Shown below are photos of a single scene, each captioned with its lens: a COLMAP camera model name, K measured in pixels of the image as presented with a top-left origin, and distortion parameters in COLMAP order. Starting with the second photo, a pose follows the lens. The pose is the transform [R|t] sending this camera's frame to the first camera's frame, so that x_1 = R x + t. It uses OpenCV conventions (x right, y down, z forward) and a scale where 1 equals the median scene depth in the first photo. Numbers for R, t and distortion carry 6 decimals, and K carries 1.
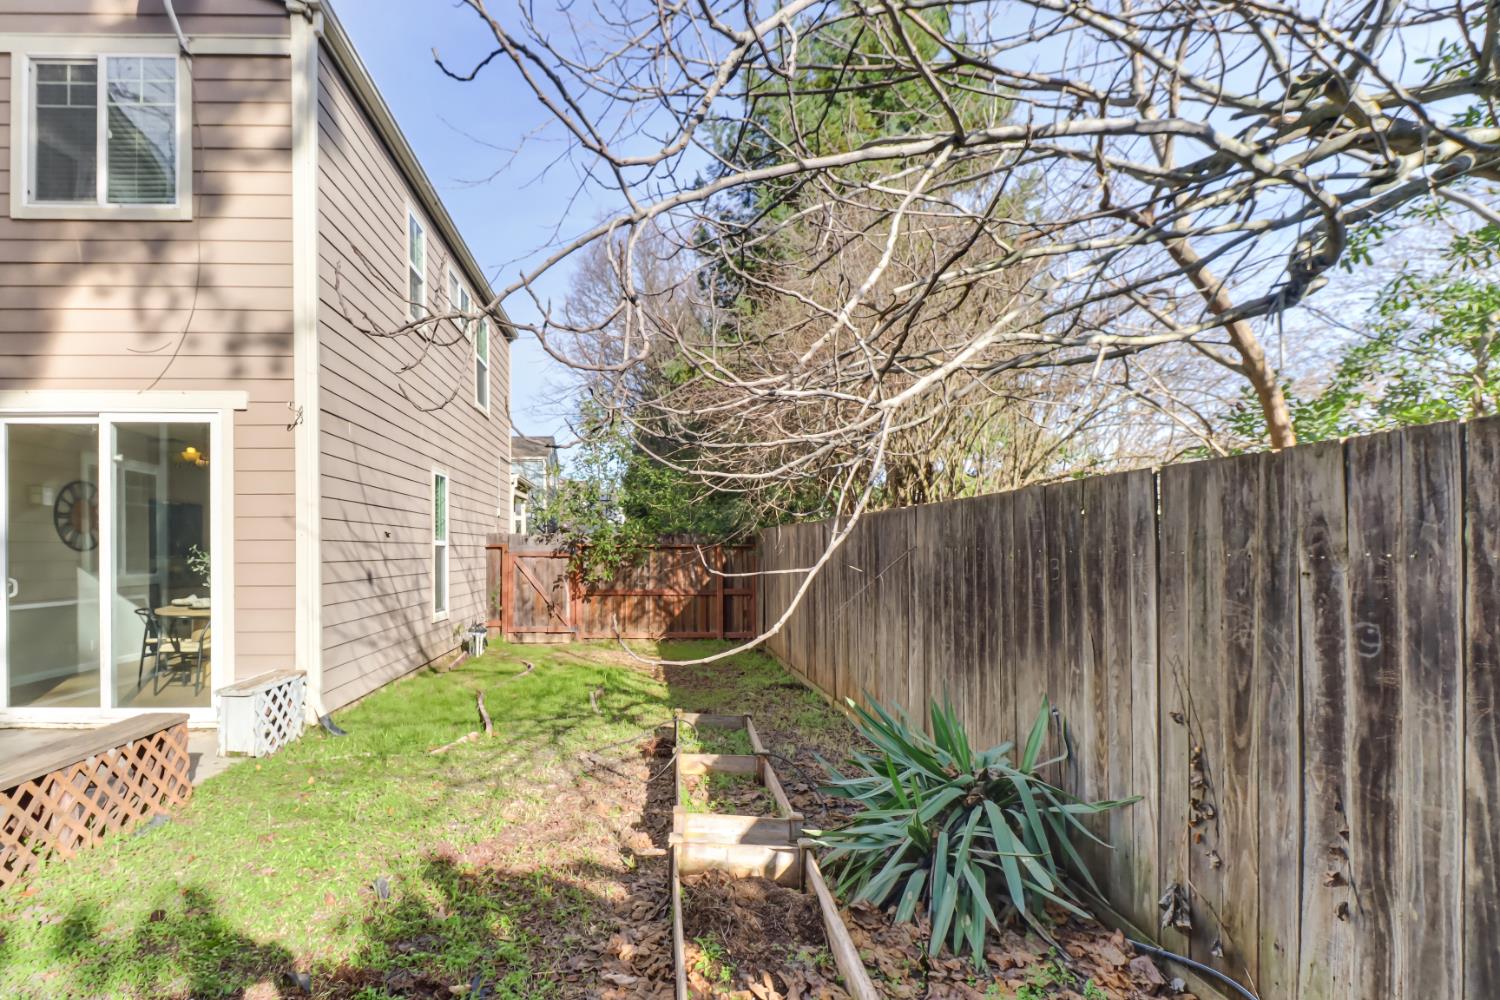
lens RADIAL K [[736.6, 0, 660.0], [0, 736.6, 550.3], [0, 0, 1]] dist [0.001044, -0.000970]
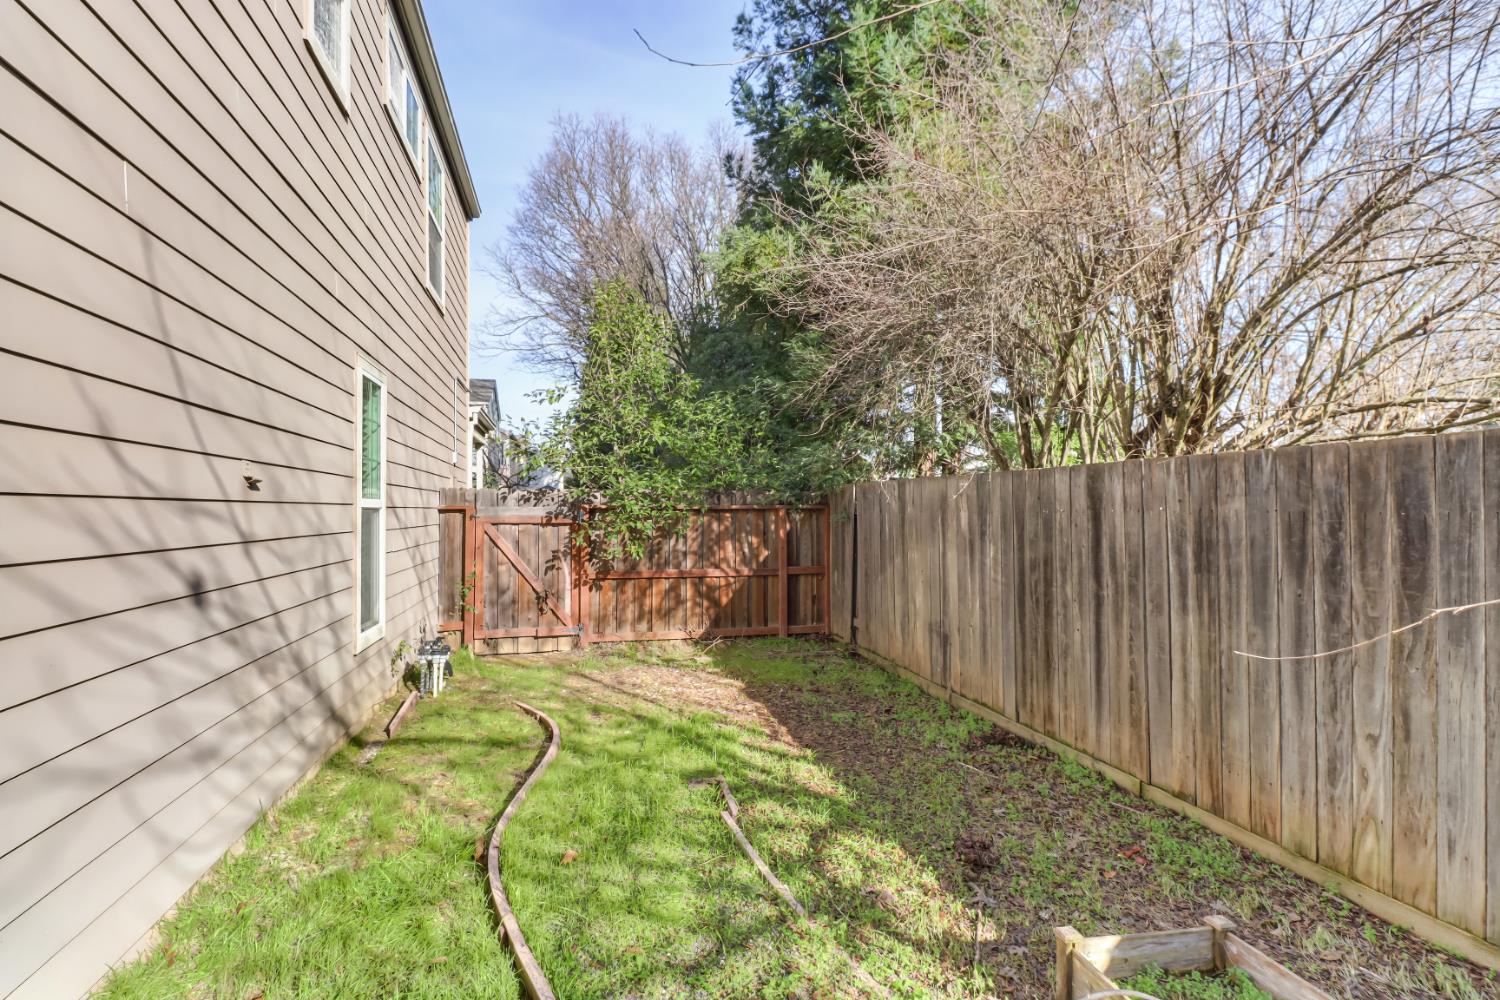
lens RADIAL K [[713.2, 0, 750.0], [0, 713.2, 500.0], [0, 0, 1]] dist [-0.002572, -0.001260]
pose [[0.974448, 0.002763, 0.224596, -0.184304], [0.000460, 0.999898, -0.014298, -0.005872], [-0.224613, 0.014036, 0.974347, 0.542795]]
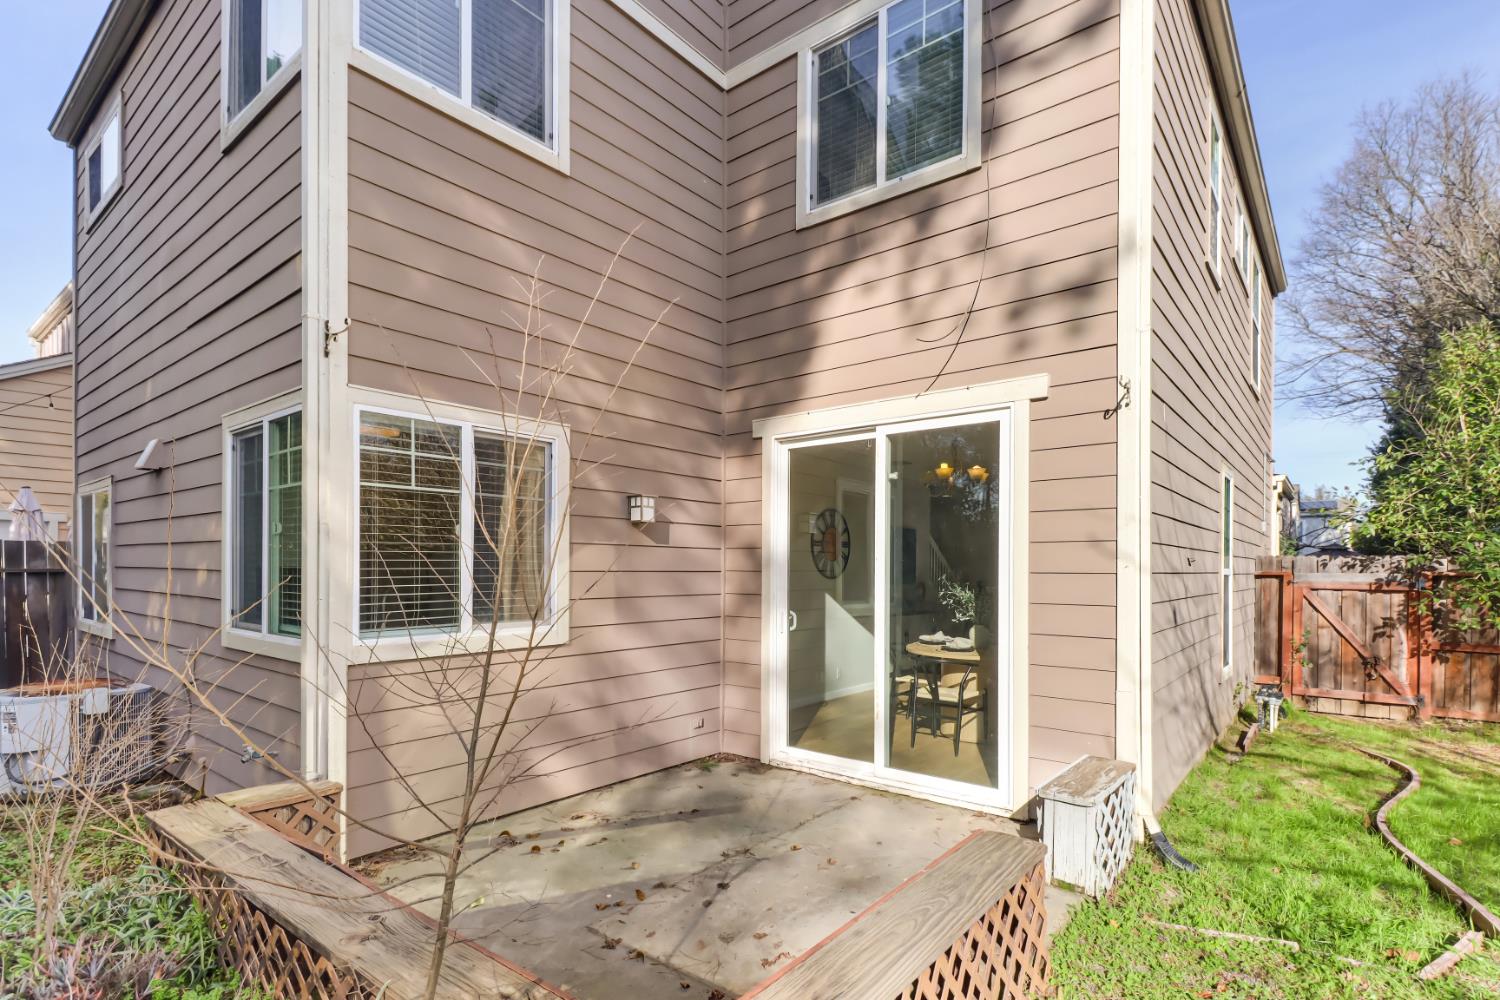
lens RADIAL K [[736.0, 0, 754.2], [0, 736.0, 571.7], [0, 0, 1]] dist [0.002136, 0.000257]
pose [[0.762463, 0.008984, -0.646969, -0.238126], [-0.007001, 0.999960, 0.005635, -0.013740], [0.646994, 0.000233, 0.762495, 0.190064]]
